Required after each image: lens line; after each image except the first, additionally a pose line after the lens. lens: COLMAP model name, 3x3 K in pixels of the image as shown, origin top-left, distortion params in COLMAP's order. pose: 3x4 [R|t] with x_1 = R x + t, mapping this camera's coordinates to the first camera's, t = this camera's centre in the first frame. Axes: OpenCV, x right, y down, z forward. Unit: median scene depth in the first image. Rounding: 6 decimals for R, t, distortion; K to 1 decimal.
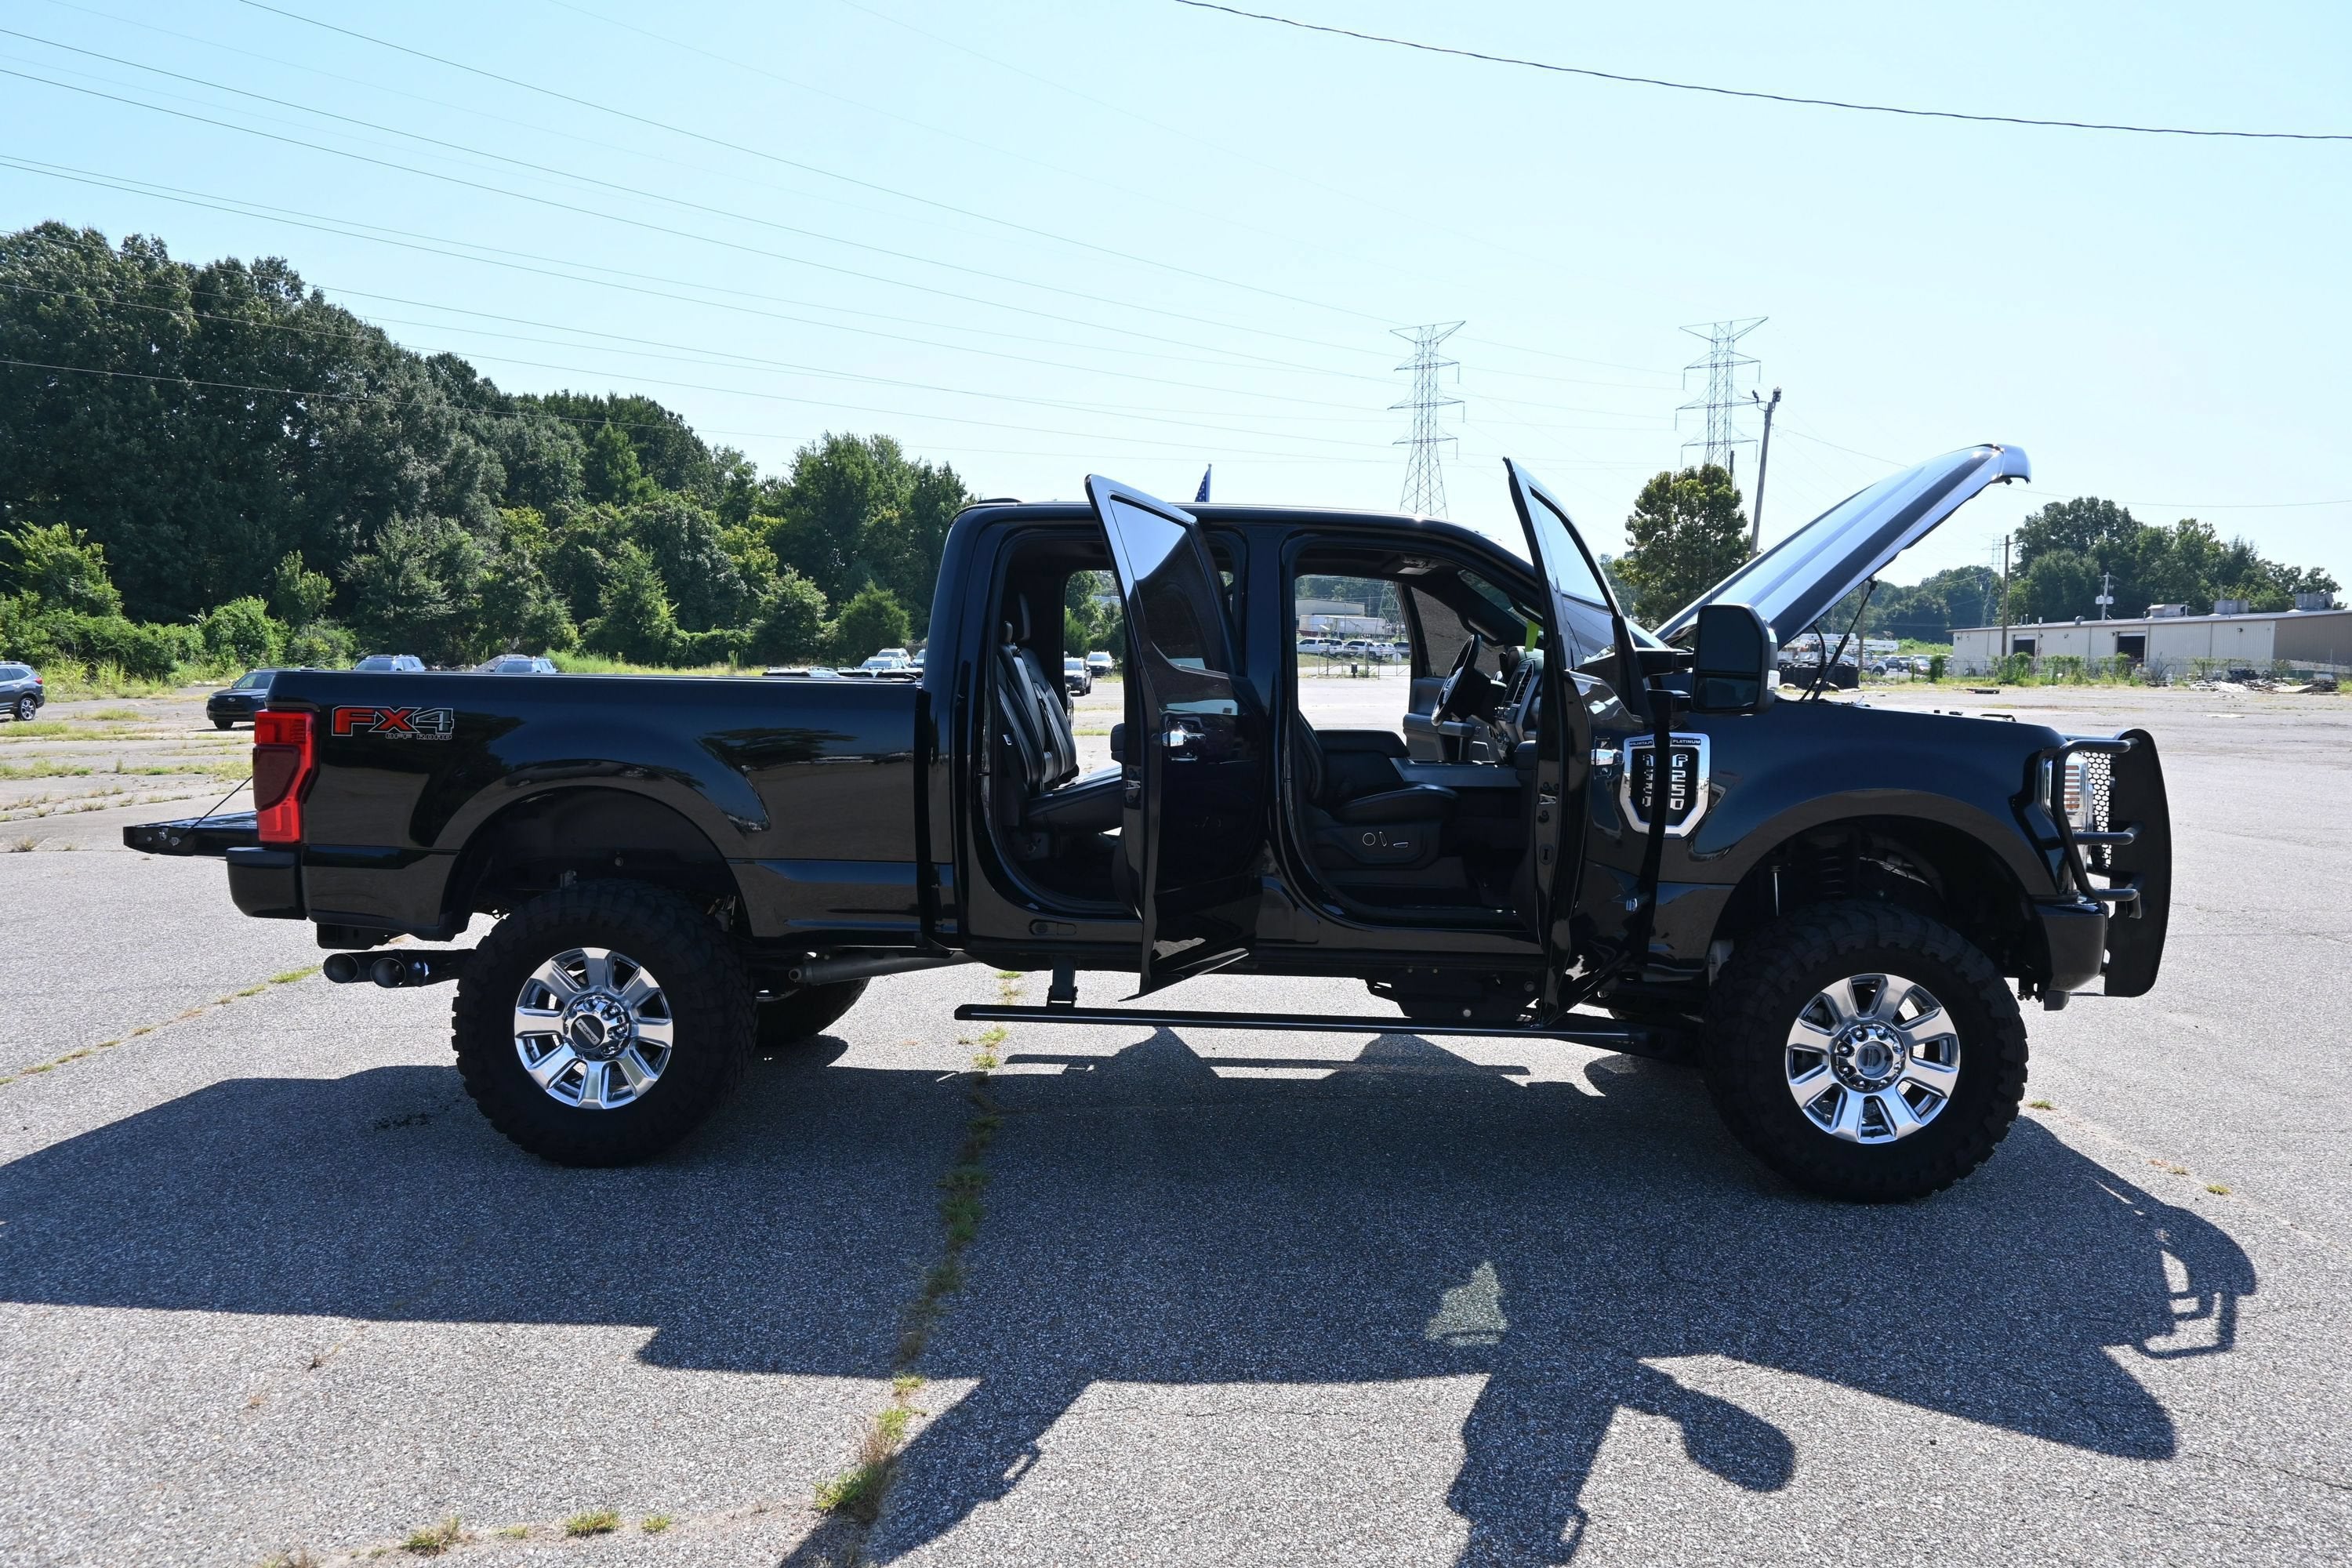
lens RADIAL K [[1611.8, 0, 1176.8], [0, 1611.8, 780.3], [0, 0, 1]] dist [-0.002451, -0.001689]
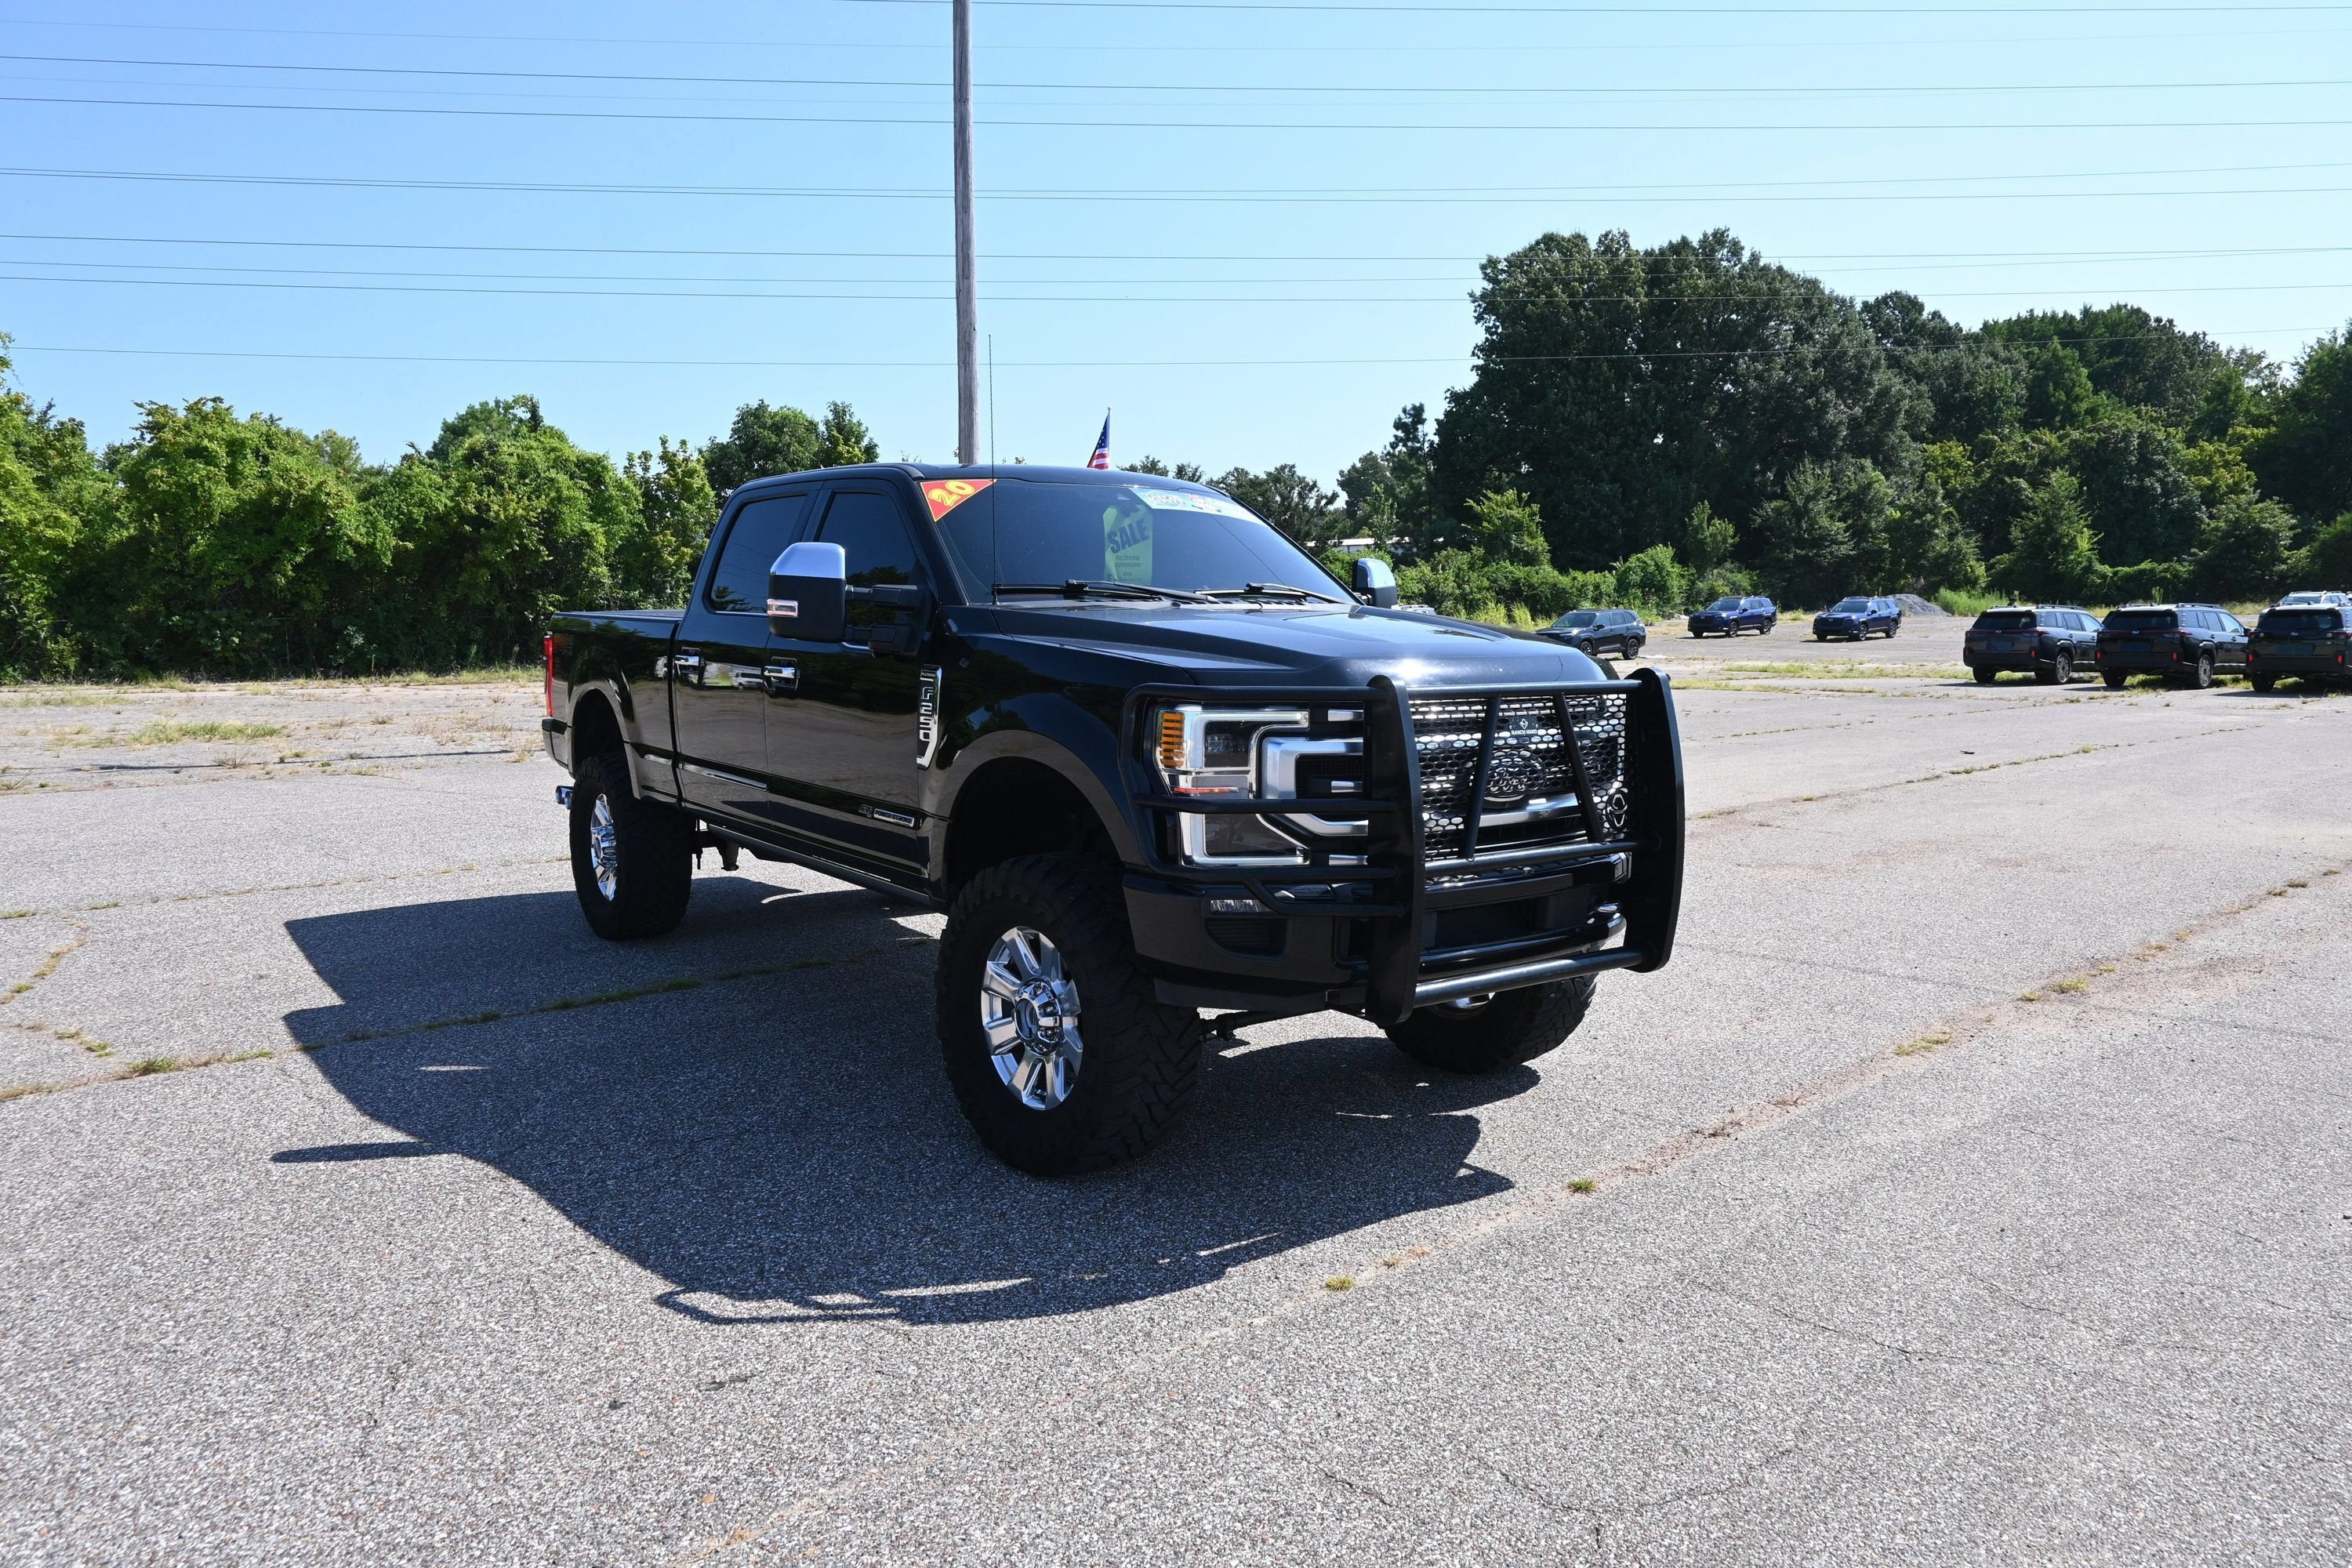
lens RADIAL K [[1611.1, 0, 1176.0], [0, 1611.1, 784.0], [0, 0, 1]] dist [0.000494, -0.003284]
pose [[0.632566, 0.078977, -0.770470, 0.069043], [-0.048882, 0.996875, 0.062051, -0.001522], [0.772963, -0.001589, 0.634449, 0.027247]]
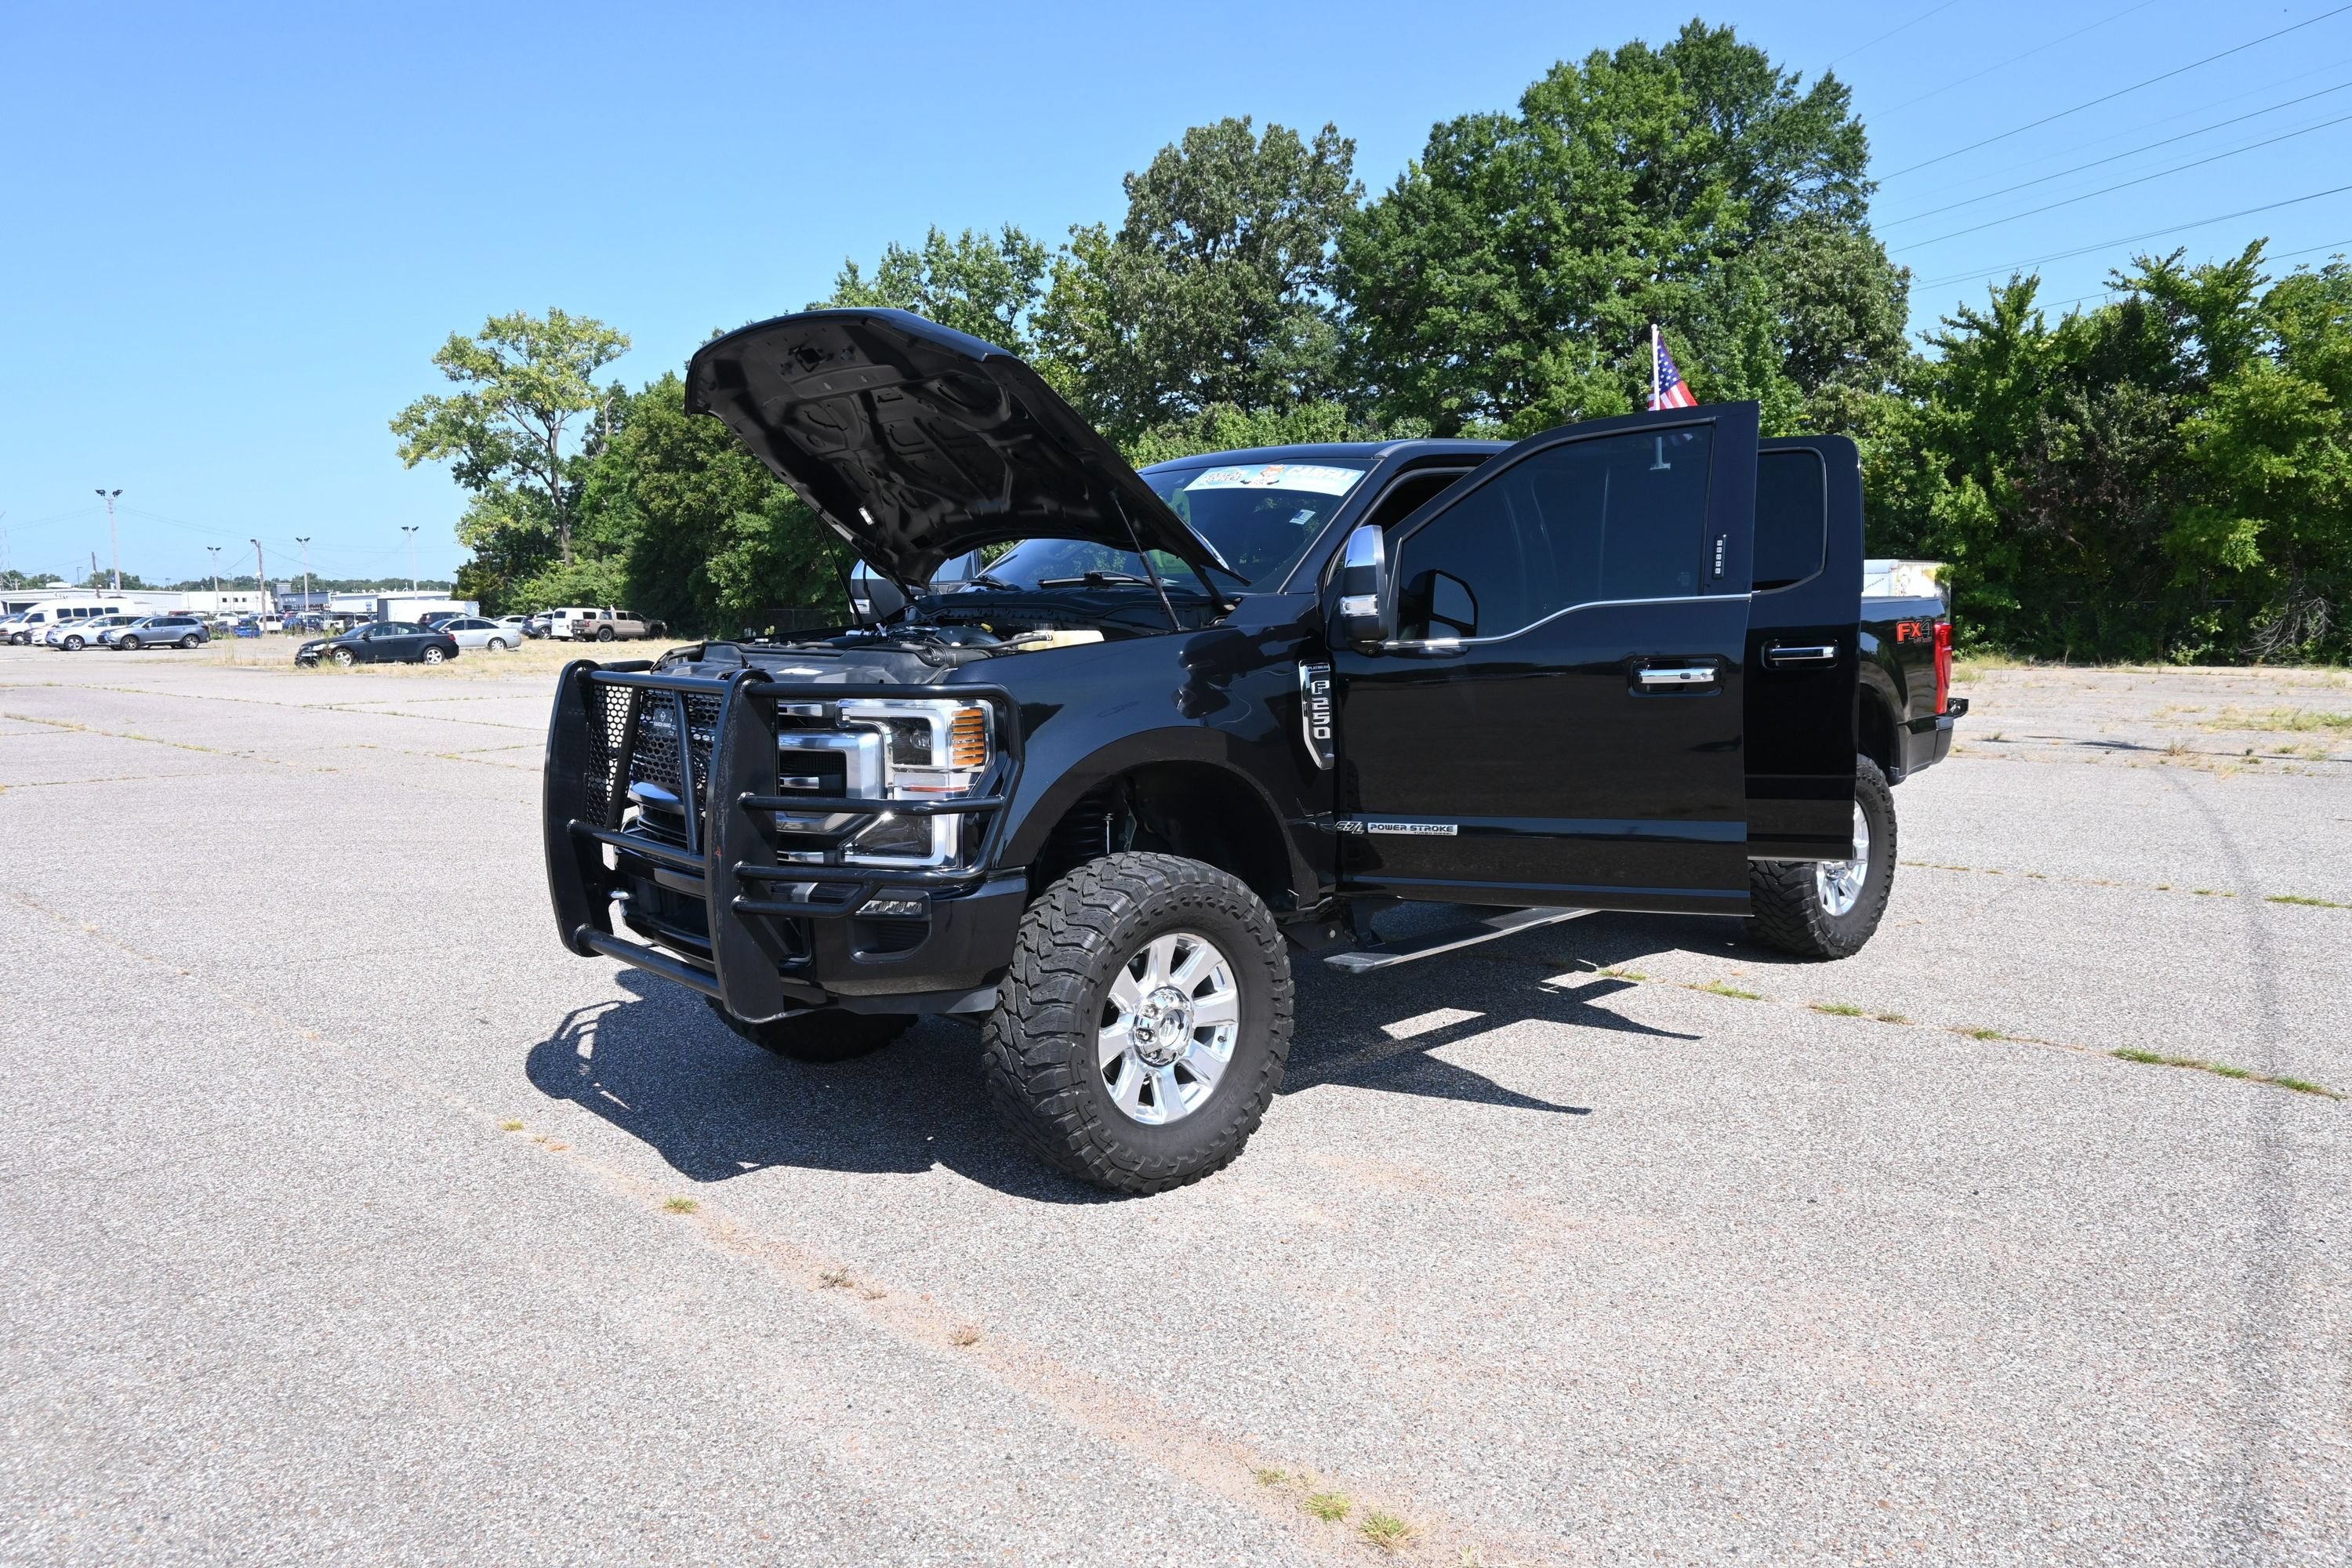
lens RADIAL K [[1607.8, 0, 1176.0], [0, 1607.8, 784.0], [0, 0, 1]] dist [-0.001499, -0.003457]
pose [[-0.706993, 0.081842, -0.702469, 0.061690], [-0.040850, 0.986897, 0.156093, -0.007027], [0.706040, 0.139053, -0.694386, 0.110882]]
